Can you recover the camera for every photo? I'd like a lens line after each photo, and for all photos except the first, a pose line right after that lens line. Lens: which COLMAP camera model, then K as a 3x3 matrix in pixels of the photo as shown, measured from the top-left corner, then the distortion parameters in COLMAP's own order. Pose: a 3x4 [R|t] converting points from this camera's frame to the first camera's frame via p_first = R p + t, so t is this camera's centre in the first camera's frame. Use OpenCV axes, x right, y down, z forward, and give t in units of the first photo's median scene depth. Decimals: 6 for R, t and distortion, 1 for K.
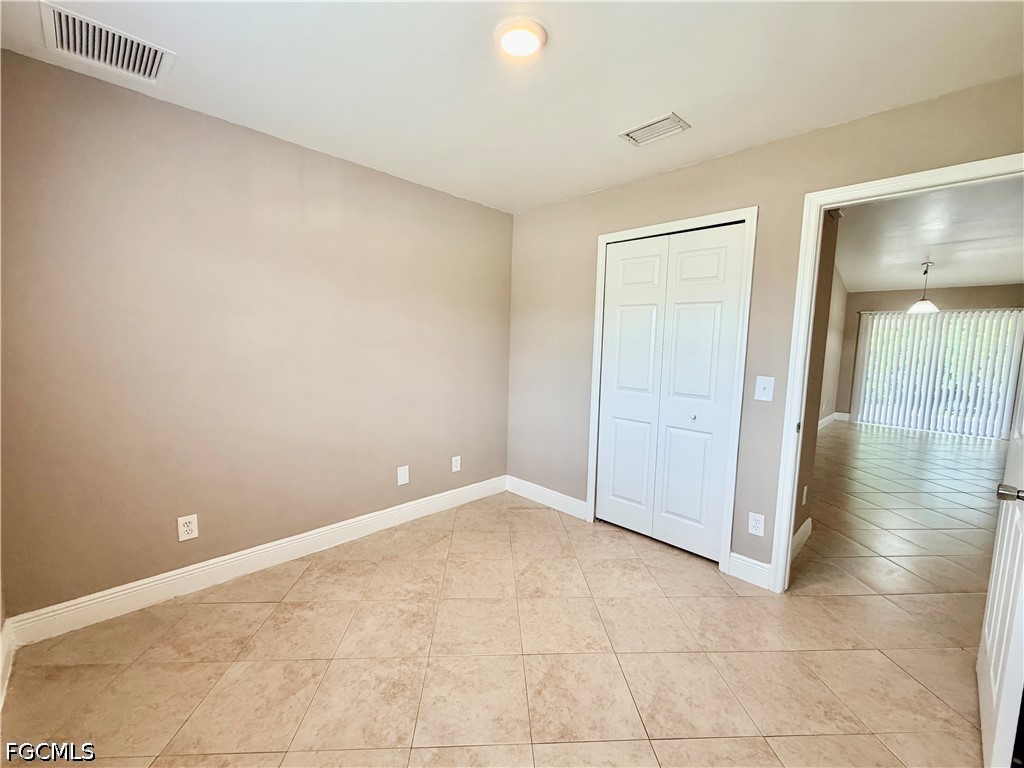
lens RADIAL K [[422.8, 0, 507.8], [0, 422.8, 390.1], [0, 0, 1]] dist [-0.000268, -0.000856]
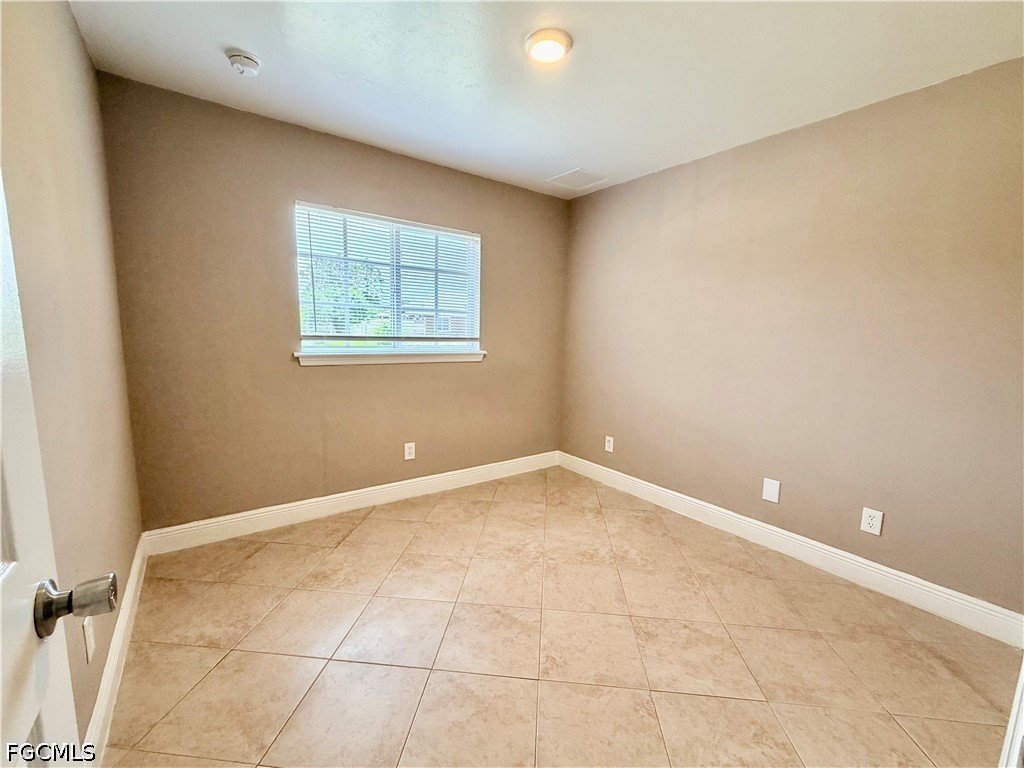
lens RADIAL K [[422.8, 0, 519.8], [0, 422.8, 388.5], [0, 0, 1]] dist [-0.000268, -0.000856]
pose [[-0.127141, 0.112181, -0.985520, 0.825260], [-0.142642, 0.981188, 0.130090, -0.043471], [0.981574, 0.157117, -0.108748, 0.773962]]
